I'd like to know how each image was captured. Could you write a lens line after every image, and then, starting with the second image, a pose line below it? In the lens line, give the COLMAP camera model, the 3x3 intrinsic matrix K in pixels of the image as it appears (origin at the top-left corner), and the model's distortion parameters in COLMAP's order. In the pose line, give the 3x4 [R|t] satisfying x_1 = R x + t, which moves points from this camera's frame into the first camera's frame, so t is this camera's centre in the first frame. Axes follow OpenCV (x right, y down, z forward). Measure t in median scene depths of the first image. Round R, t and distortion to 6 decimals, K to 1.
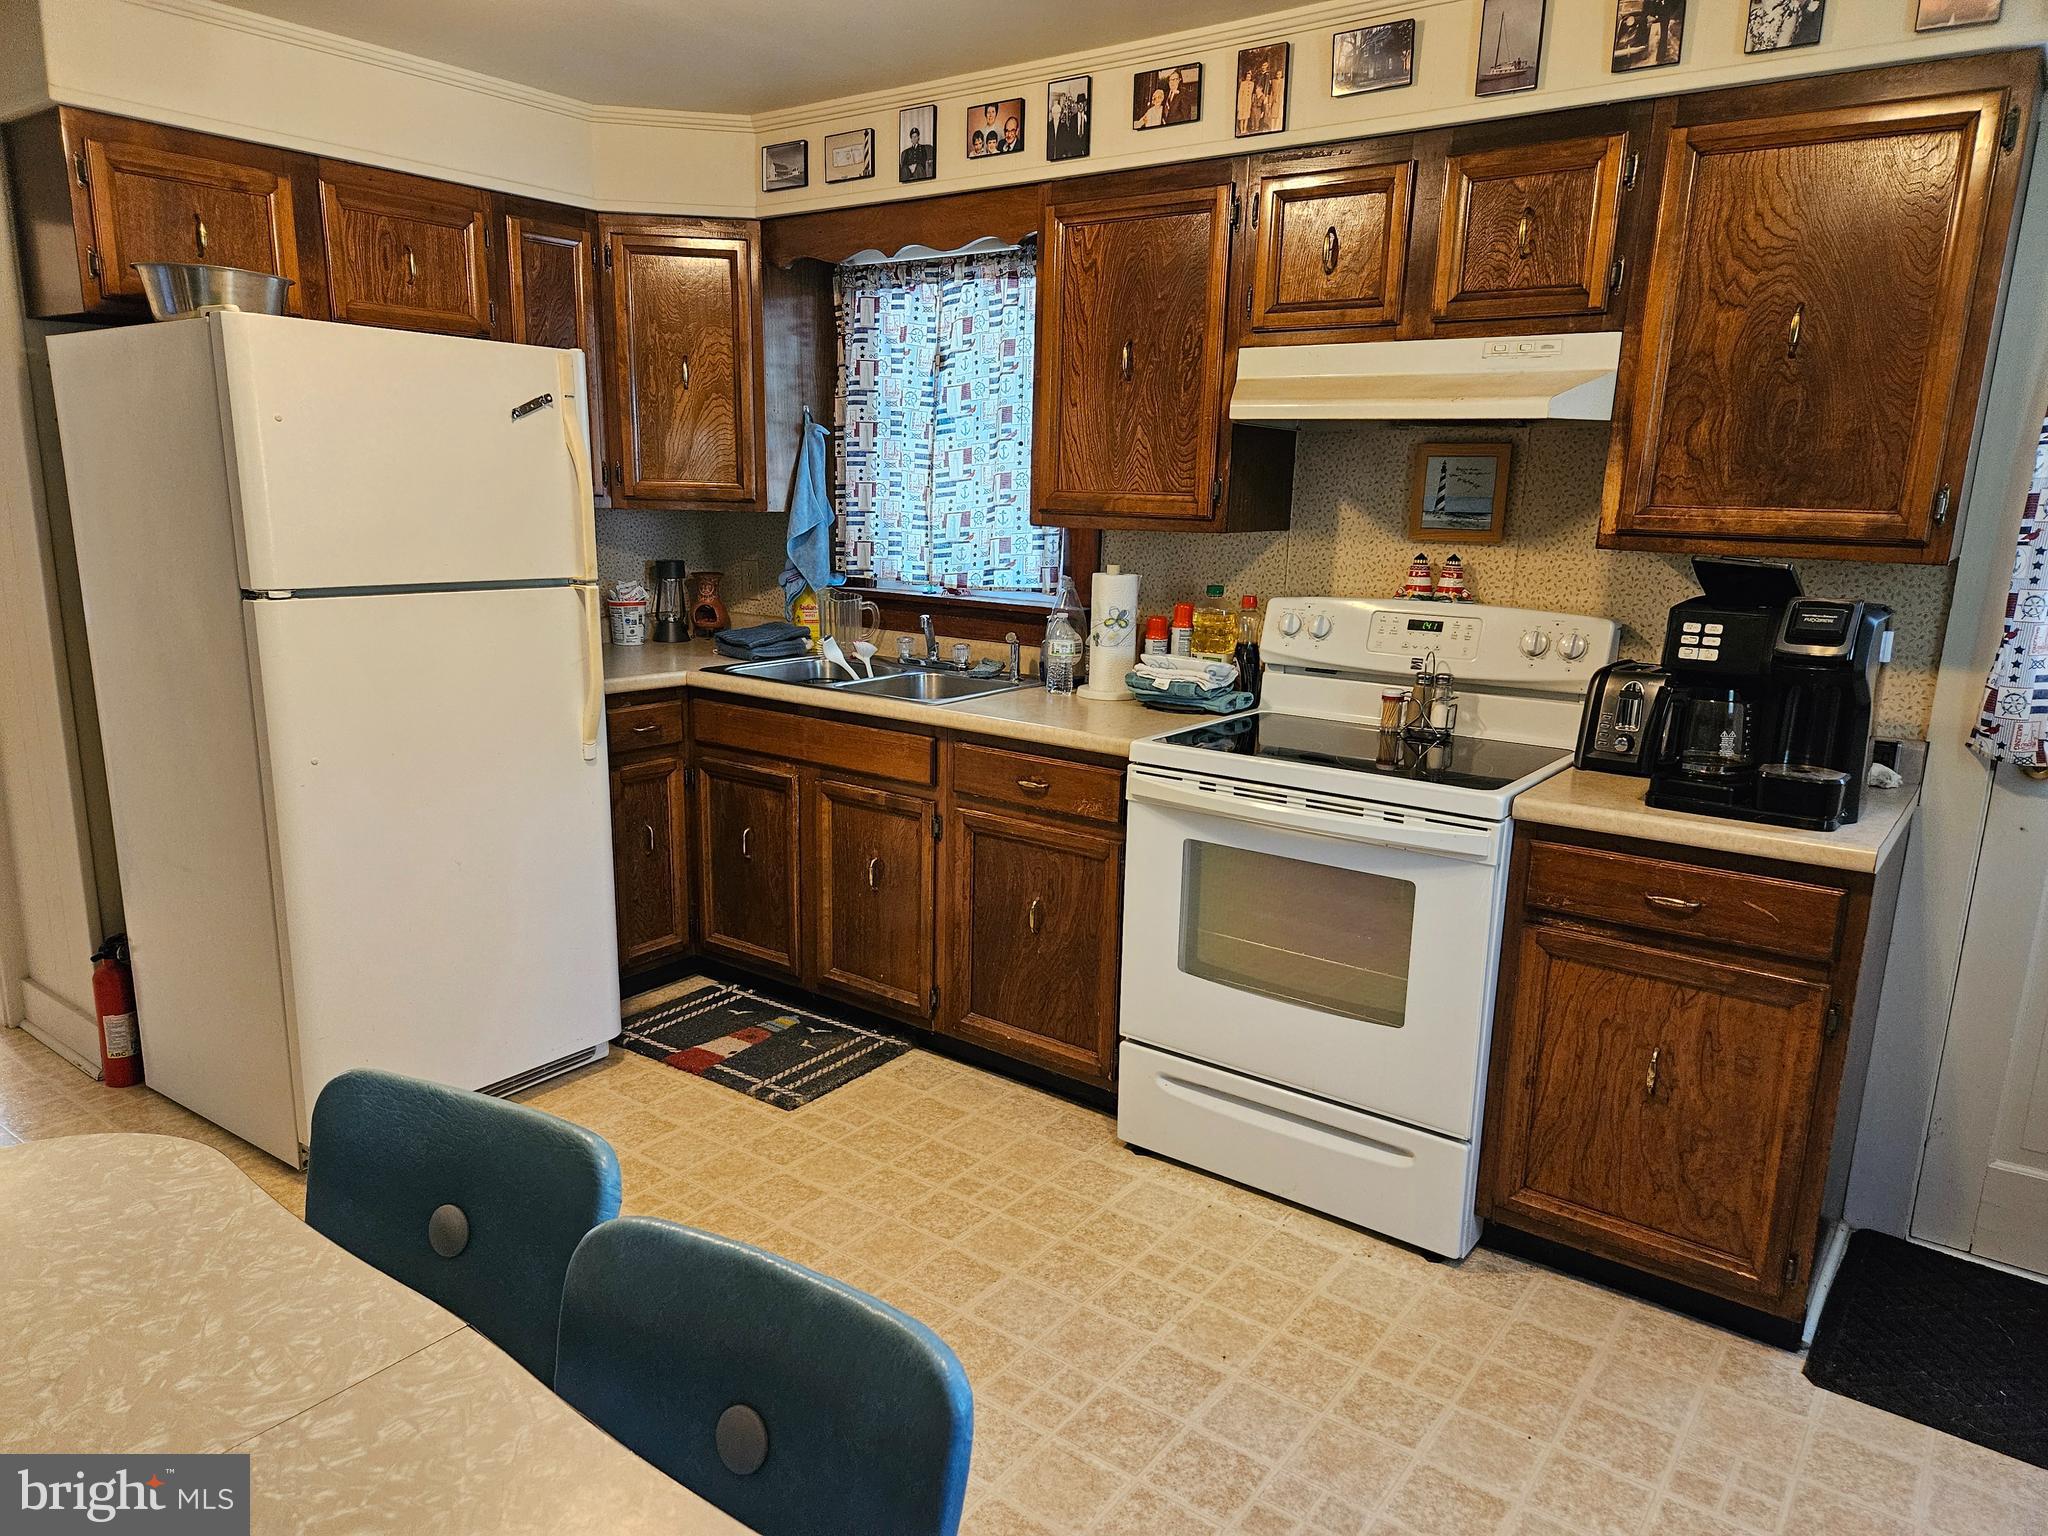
lens RADIAL K [[1378.6, 0, 1012.2], [0, 1378.6, 796.7], [0, 0, 1]] dist [0.074104, -0.069261]
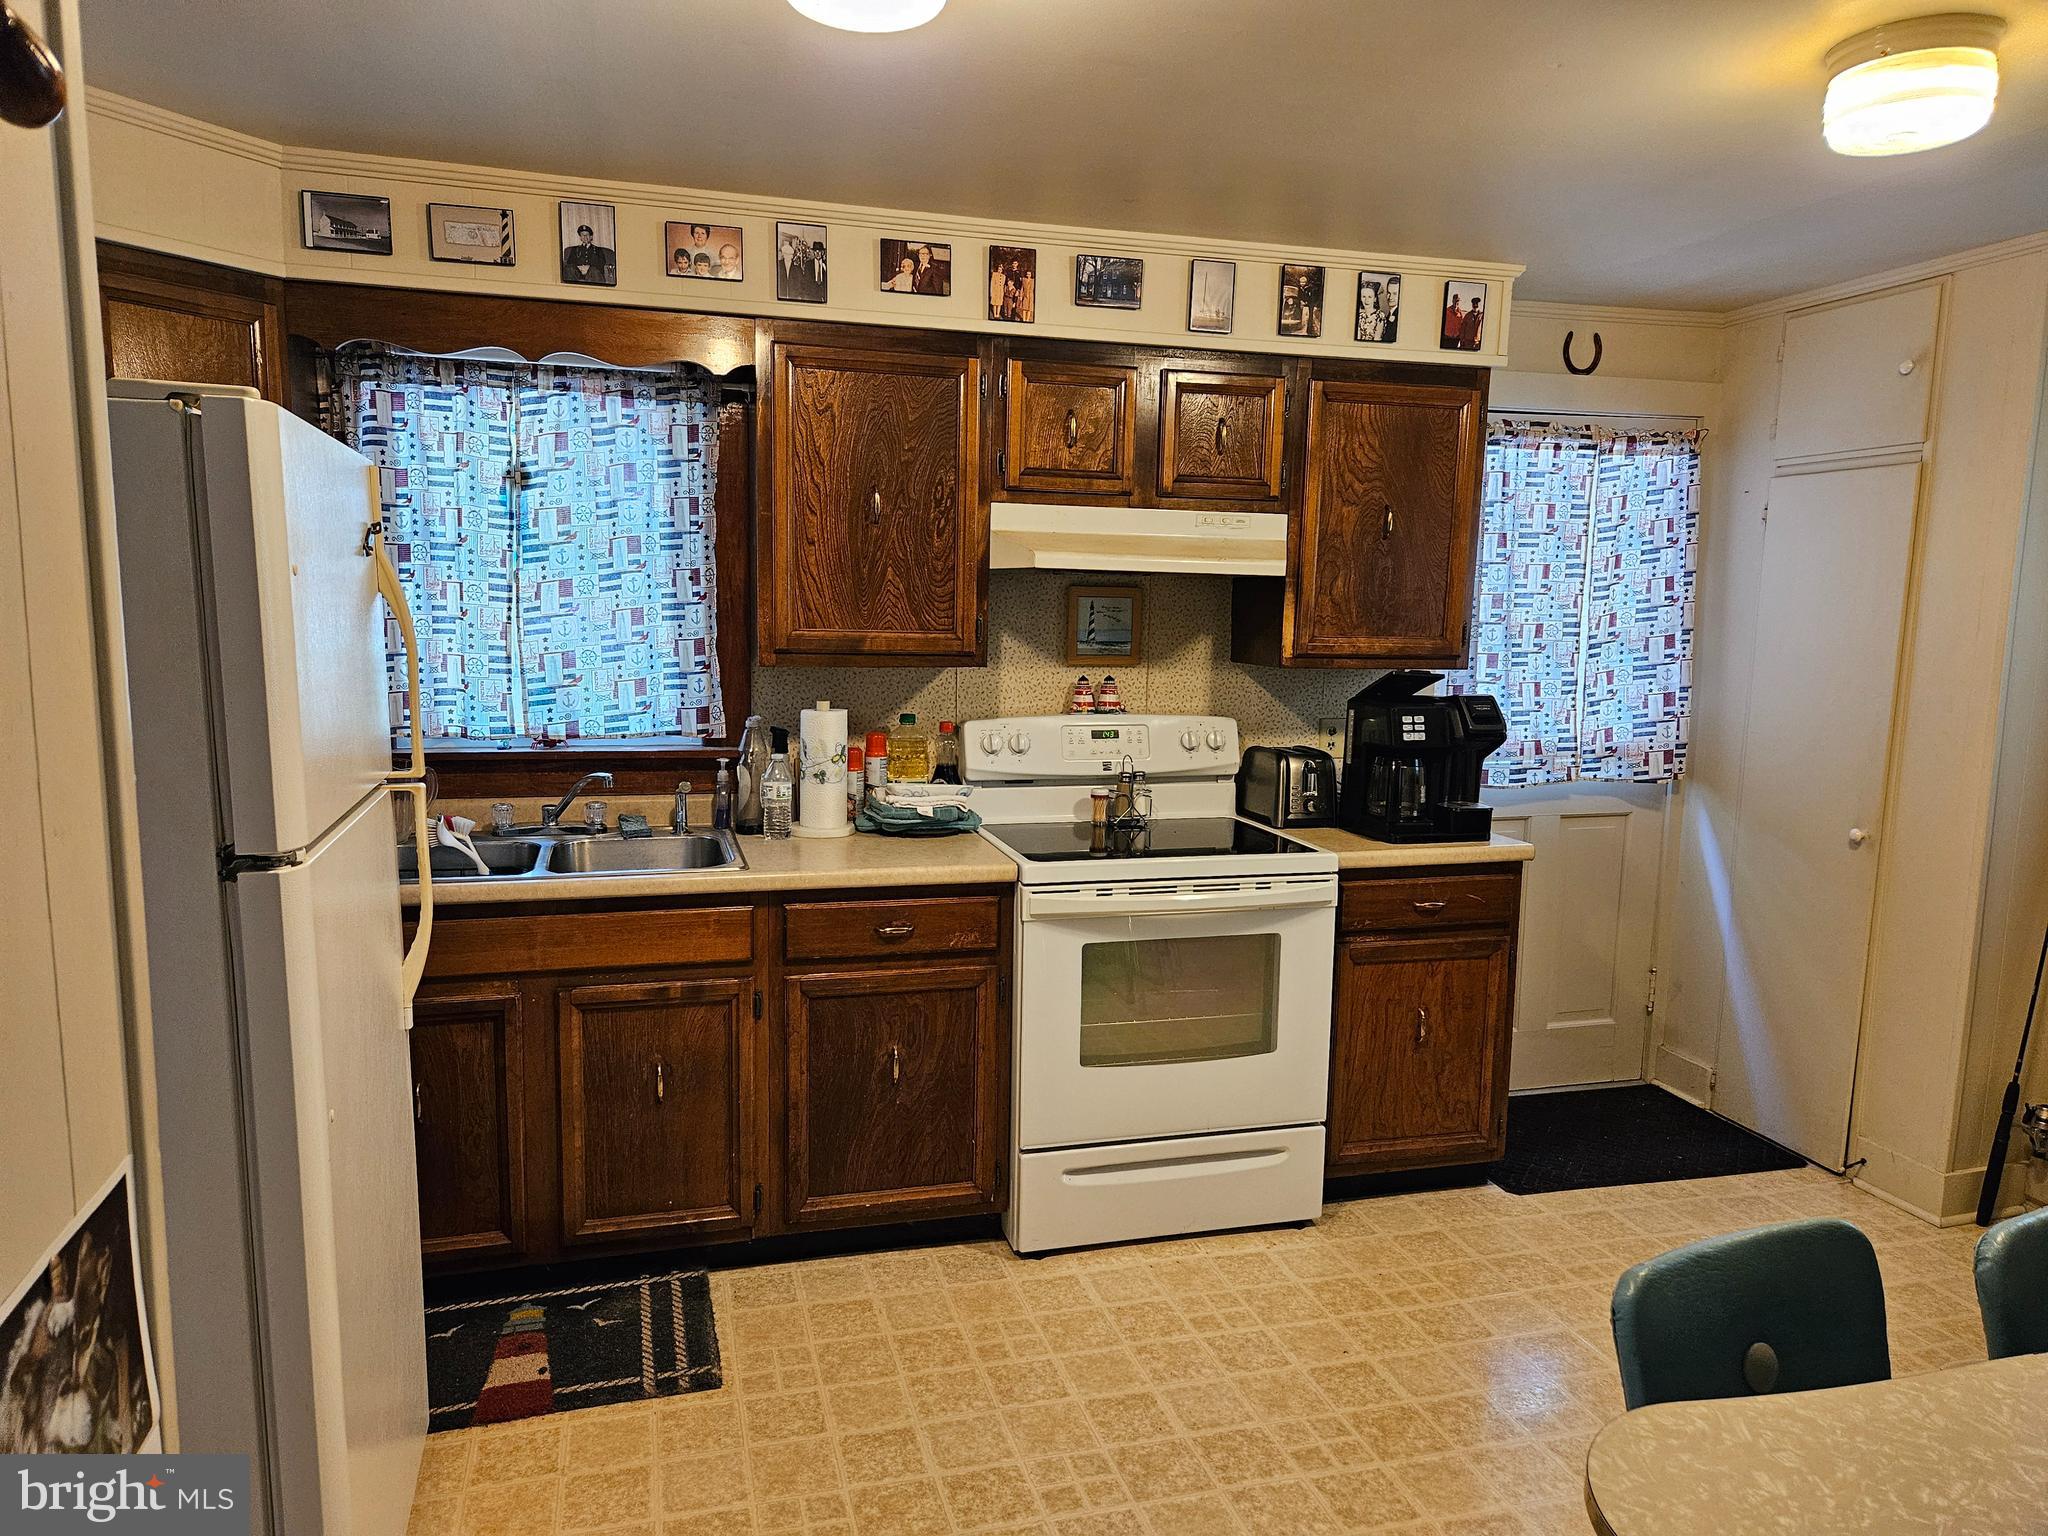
lens RADIAL K [[1367.9, 0, 1027.1], [0, 1367.9, 785.2], [0, 0, 1]] dist [0.072155, -0.072122]
pose [[0.600913, -0.118711, 0.790450, -0.663934], [0.173727, 0.984667, 0.015809, -0.105868], [-0.780206, 0.127822, 0.612323, 0.316077]]
